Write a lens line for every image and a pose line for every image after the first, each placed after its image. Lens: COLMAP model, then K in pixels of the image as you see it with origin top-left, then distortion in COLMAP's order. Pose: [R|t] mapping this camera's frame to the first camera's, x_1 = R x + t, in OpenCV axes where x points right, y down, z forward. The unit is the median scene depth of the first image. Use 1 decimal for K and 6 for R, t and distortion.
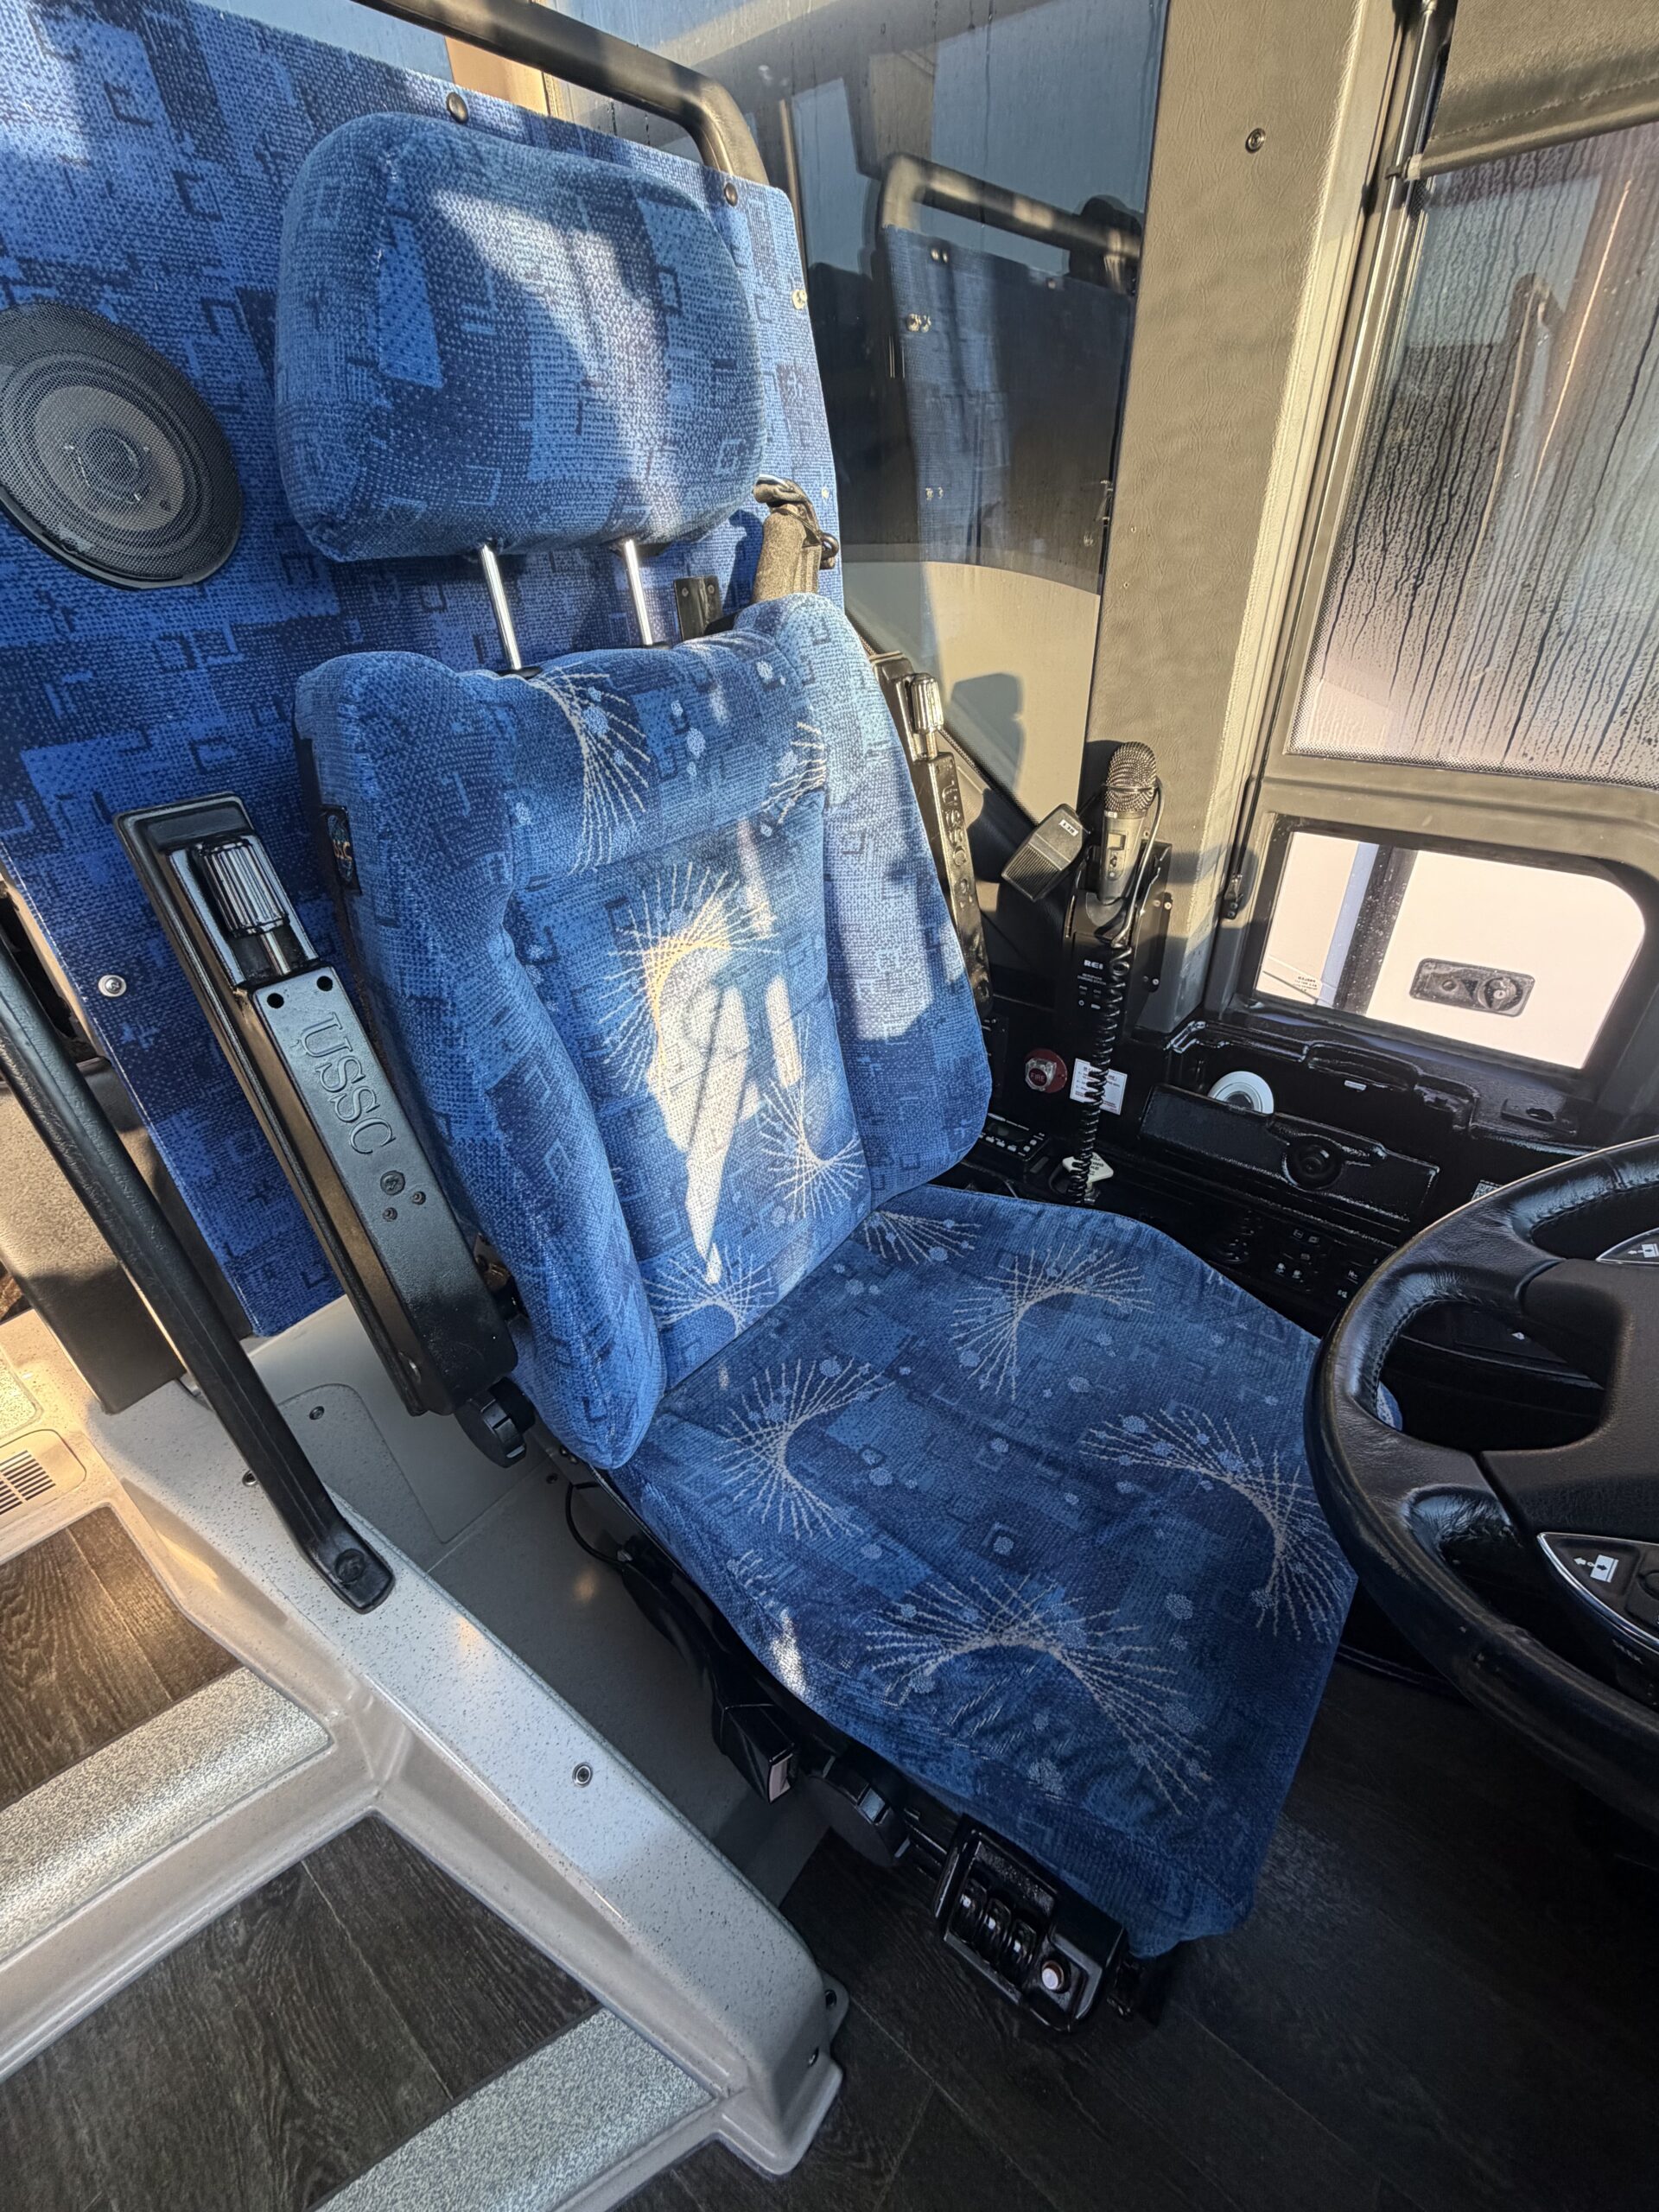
lens RADIAL K [[912.5, 0, 836.4], [0, 912.5, 1113.9], [0, 0, 1]] dist [-0.000320, 0.000016]
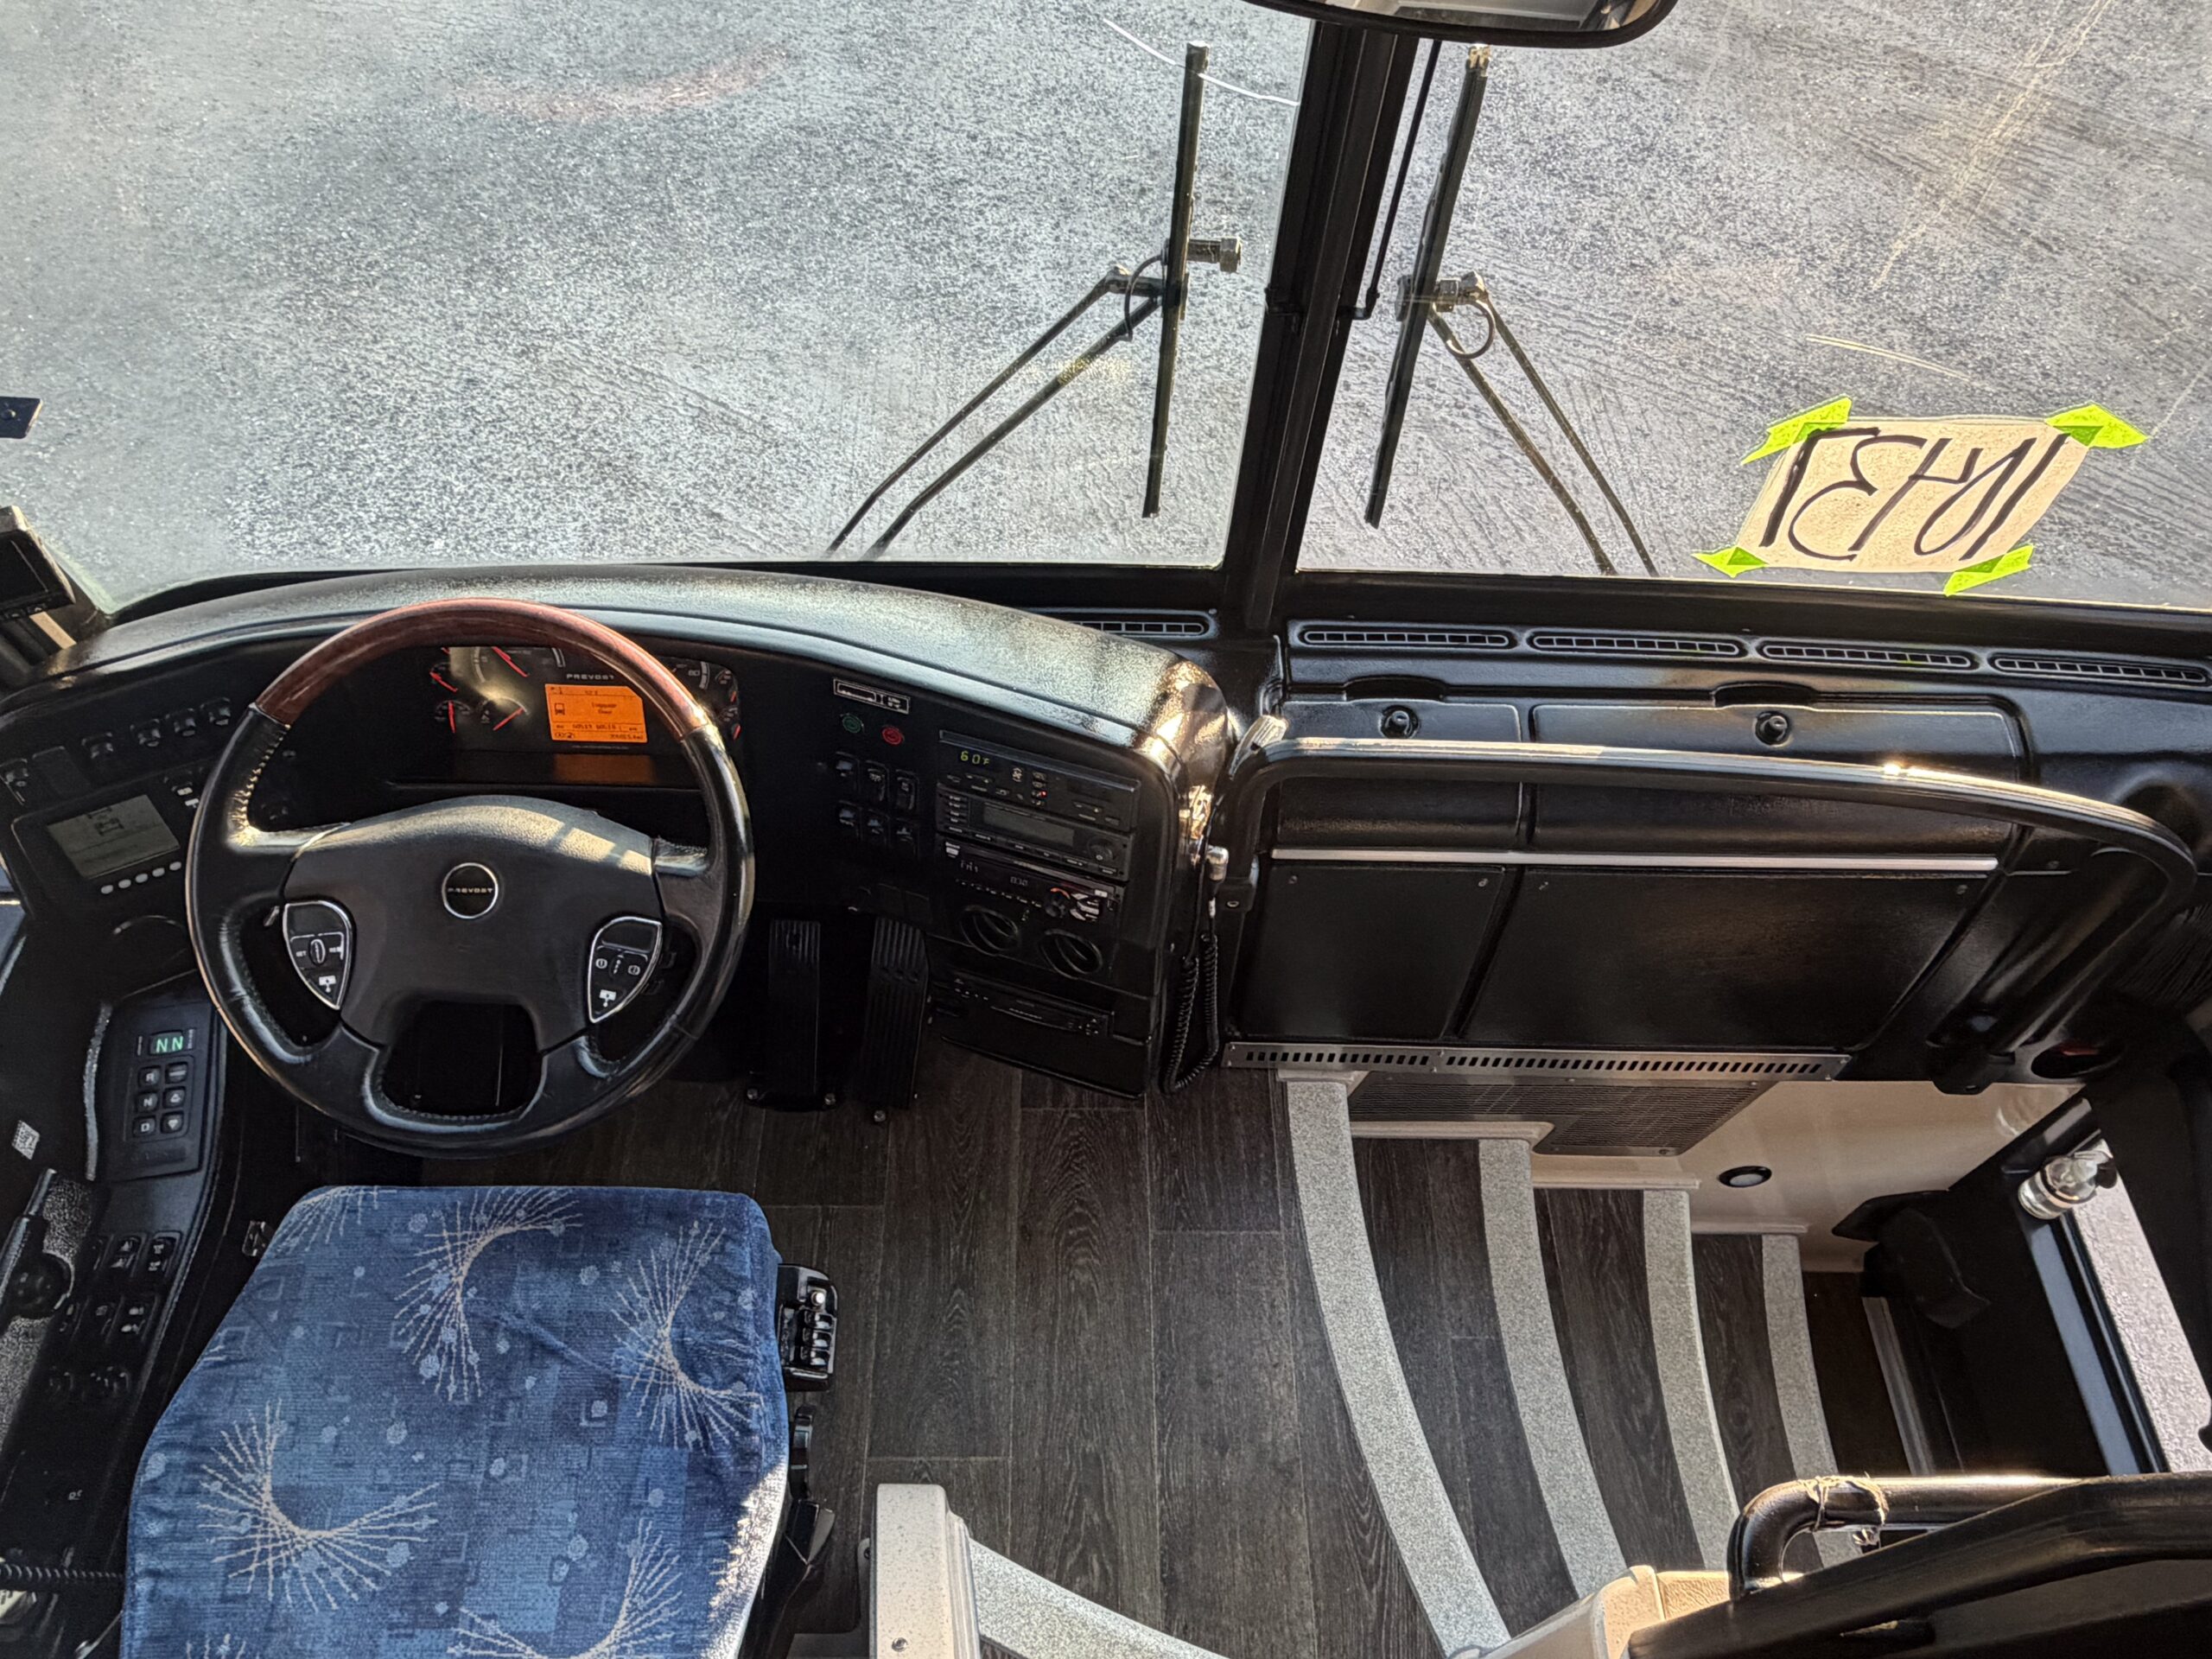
lens RADIAL K [[1484.0, 0, 1105.6], [0, 1484.0, 828.8], [0, 0, 1]] dist [0.000961, 0.000087]
pose [[-0.616420, -0.631588, 0.470236, -0.651558], [0.418396, 0.243192, 0.875102, -1.121442], [-0.667062, 0.736175, 0.114346, -0.226711]]
